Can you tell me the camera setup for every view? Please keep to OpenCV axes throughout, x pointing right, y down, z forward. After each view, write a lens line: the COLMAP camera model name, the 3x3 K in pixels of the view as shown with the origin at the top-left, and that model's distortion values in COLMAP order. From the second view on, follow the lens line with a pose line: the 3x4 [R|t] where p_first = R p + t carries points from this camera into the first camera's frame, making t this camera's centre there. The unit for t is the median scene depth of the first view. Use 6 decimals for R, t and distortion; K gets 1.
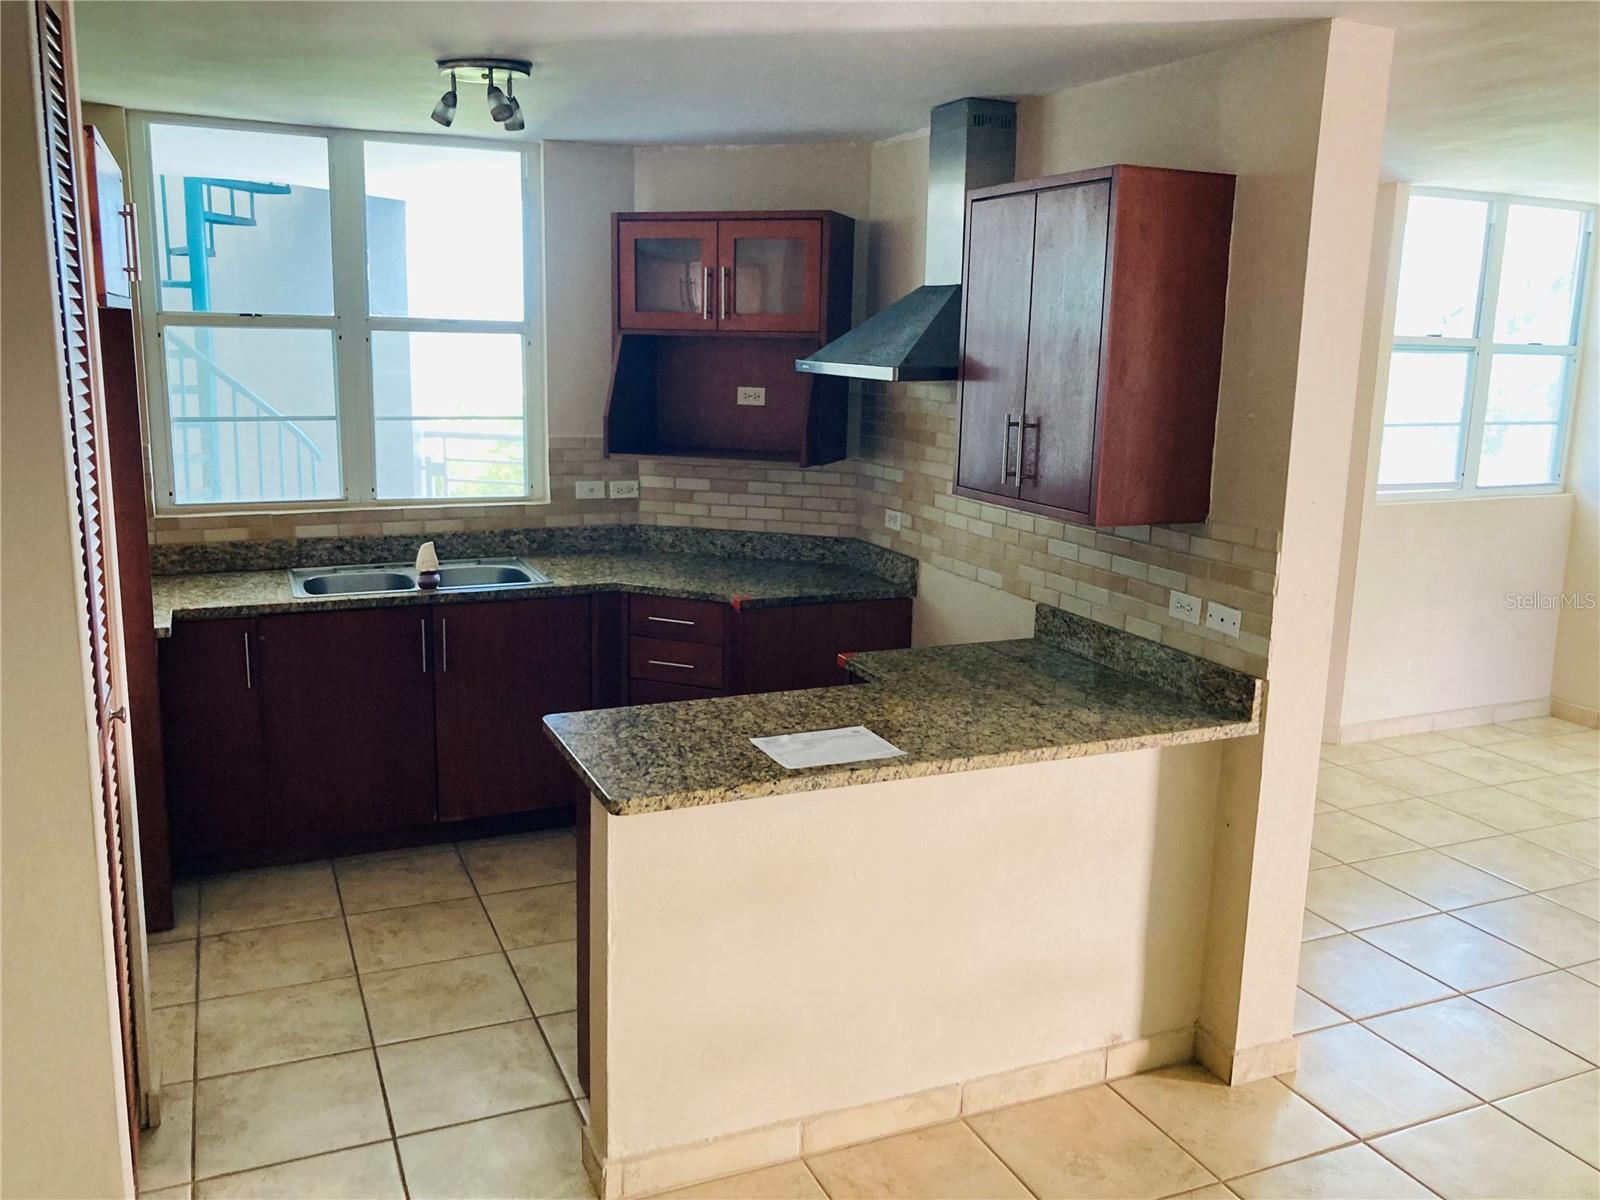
lens RADIAL K [[1306.5, 0, 792.3], [0, 1306.5, 577.0], [0, 0, 1]] dist [0.068934, -0.085661]
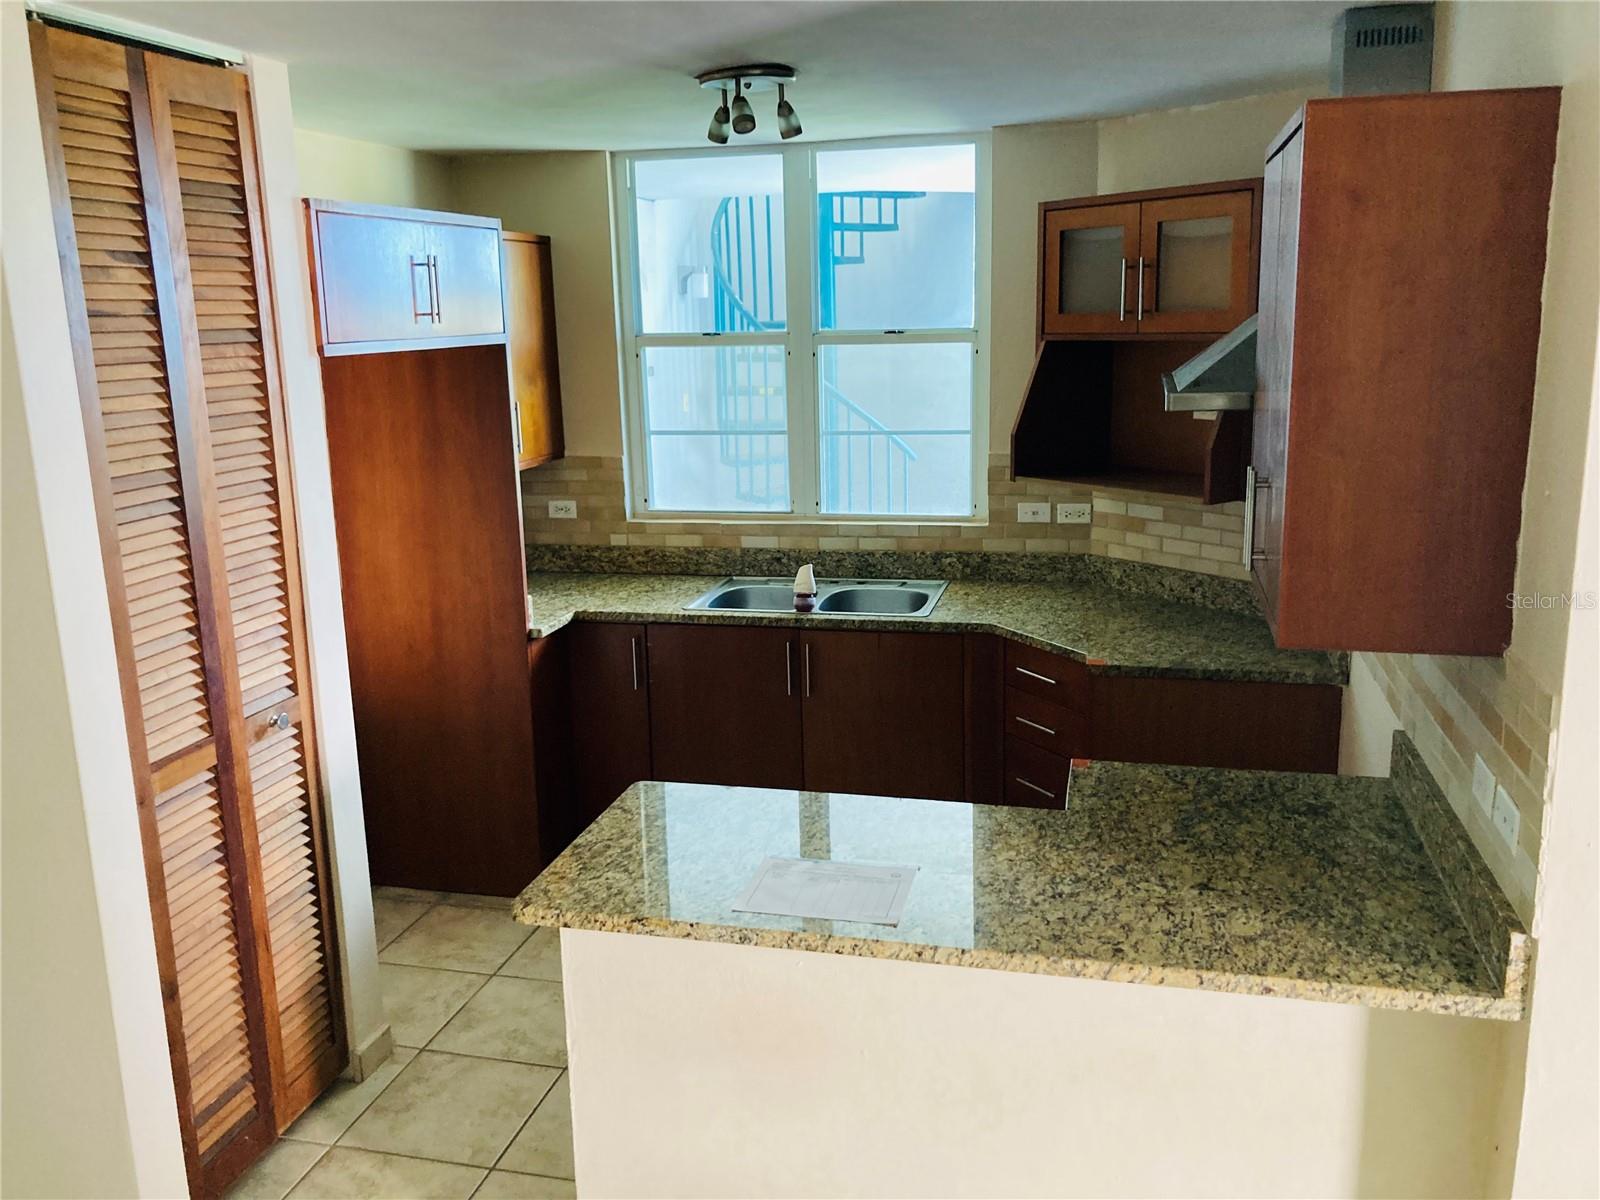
lens RADIAL K [[1306.5, 0, 749.4], [0, 1306.5, 576.0], [0, 0, 1]] dist [0.068934, -0.085661]
pose [[0.796705, 0.080654, -0.598962, 0.251967], [-0.070621, 0.996690, 0.040275, -0.049870], [0.600228, 0.010212, 0.799764, 0.181907]]
